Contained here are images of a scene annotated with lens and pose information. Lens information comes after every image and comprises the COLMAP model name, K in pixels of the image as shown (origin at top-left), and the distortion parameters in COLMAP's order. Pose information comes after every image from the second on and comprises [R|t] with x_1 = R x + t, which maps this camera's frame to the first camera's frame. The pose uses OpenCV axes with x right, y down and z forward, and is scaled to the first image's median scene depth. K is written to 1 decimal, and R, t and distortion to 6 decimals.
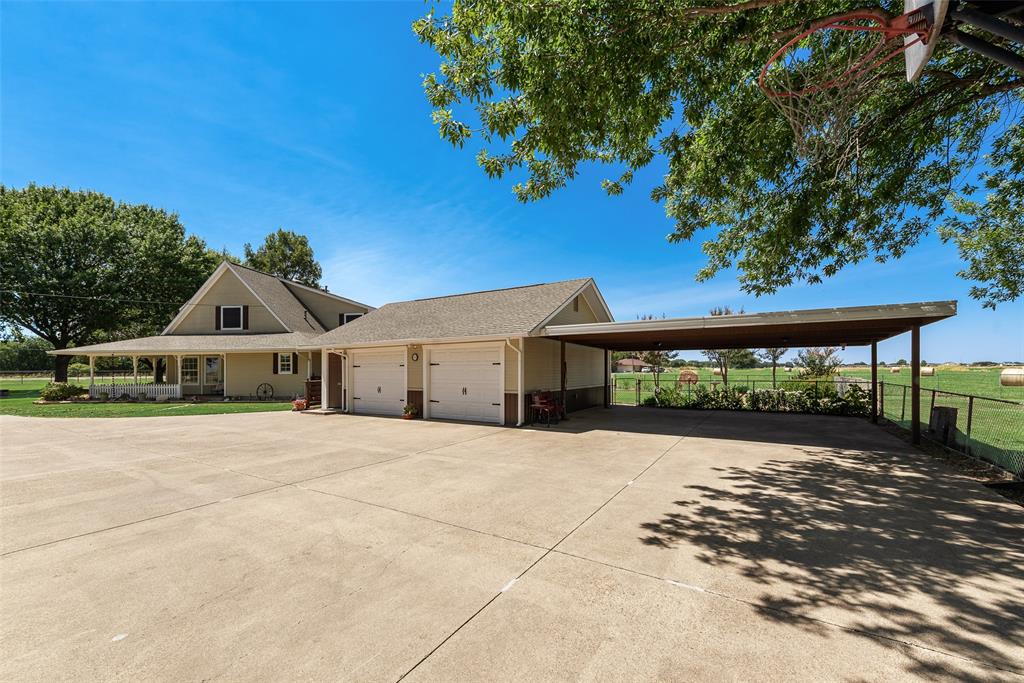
lens RADIAL K [[427.7, 0, 514.7], [0, 427.7, 367.9], [0, 0, 1]] dist [0.040169, -0.000060]
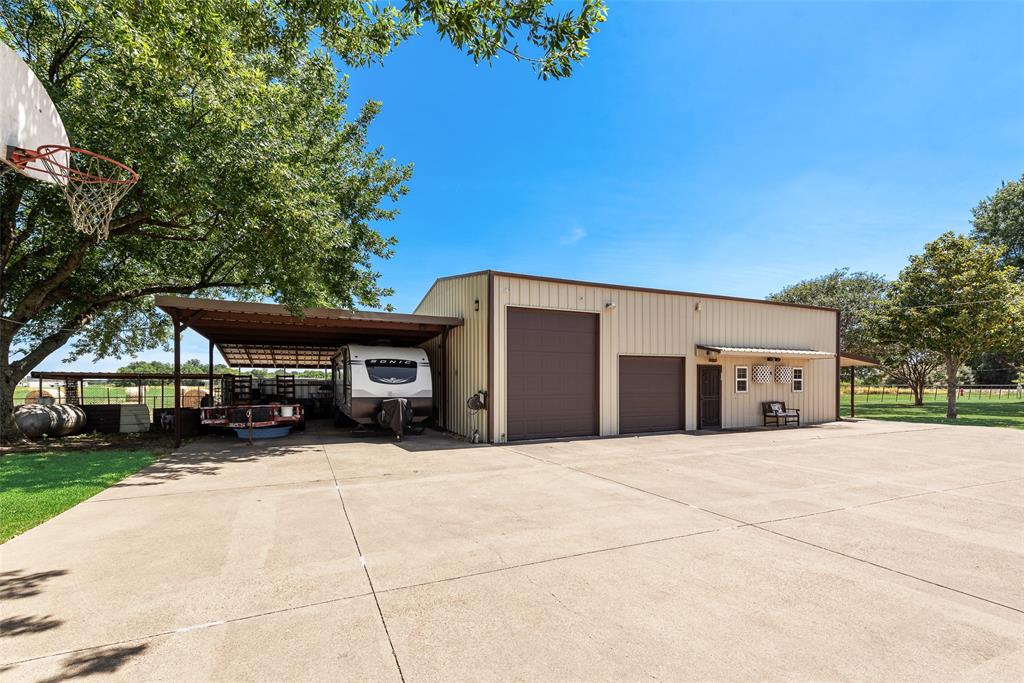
lens RADIAL K [[430.4, 0, 513.6], [0, 430.4, 381.9], [0, 0, 1]] dist [0.000168, 0.000006]
pose [[-0.543134, 0.001713, -0.839644, 0.705499], [0.001498, 0.999998, 0.001071, -0.010802], [0.839645, -0.000676, -0.543135, 1.818279]]
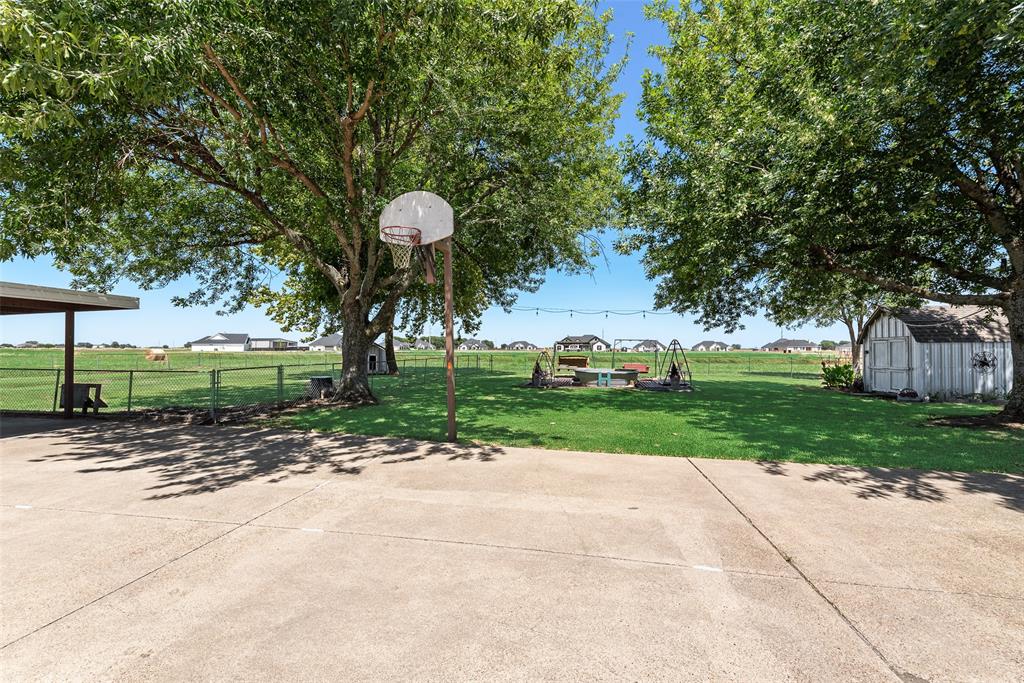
lens RADIAL K [[406.2, 0, 512.0], [0, 406.2, 341.5], [0, 0, 1]] dist [0.001063, -0.000212]
pose [[-0.374452, 0.014465, 0.927134, -1.128724], [-0.000967, 0.999872, -0.015991, -0.001195], [-0.927246, -0.006884, -0.374390, 0.814760]]
